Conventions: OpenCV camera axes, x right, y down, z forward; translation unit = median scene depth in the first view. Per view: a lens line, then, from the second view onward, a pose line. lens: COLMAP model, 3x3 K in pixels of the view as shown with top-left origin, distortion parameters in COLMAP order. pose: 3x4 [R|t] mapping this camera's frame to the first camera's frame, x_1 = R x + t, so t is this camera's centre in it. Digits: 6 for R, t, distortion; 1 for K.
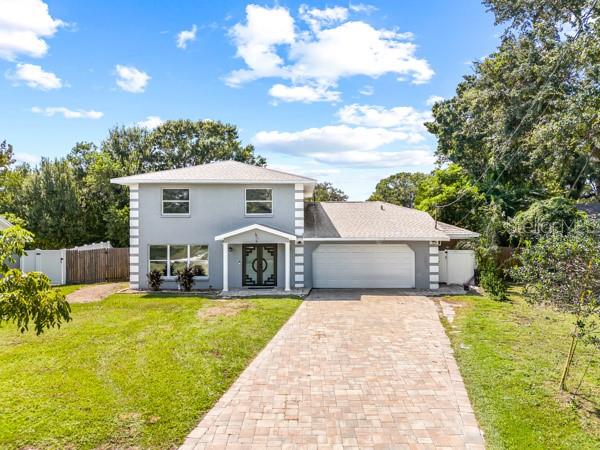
lens RADIAL K [[417.7, 0, 300.2], [0, 417.7, 224.2], [0, 0, 1]] dist [0.034534, 0.000069]
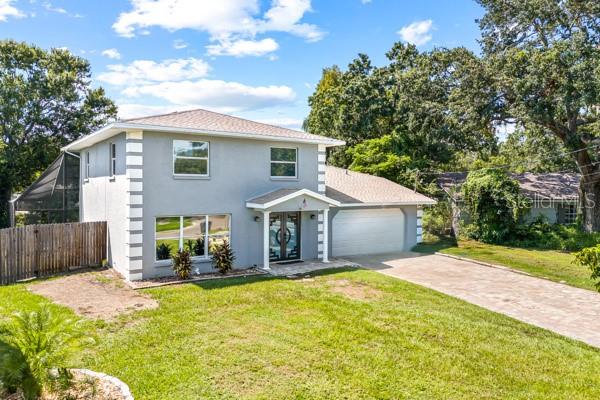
lens RADIAL K [[422.6, 0, 300.0], [0, 422.6, 199.1], [0, 0, 1]] dist [-0.001193, -0.003271]
pose [[0.827383, -0.011318, 0.561523, -0.561223], [-0.003080, 0.999690, 0.024688, -0.000634], [-0.561629, -0.022156, 0.827093, 0.261299]]
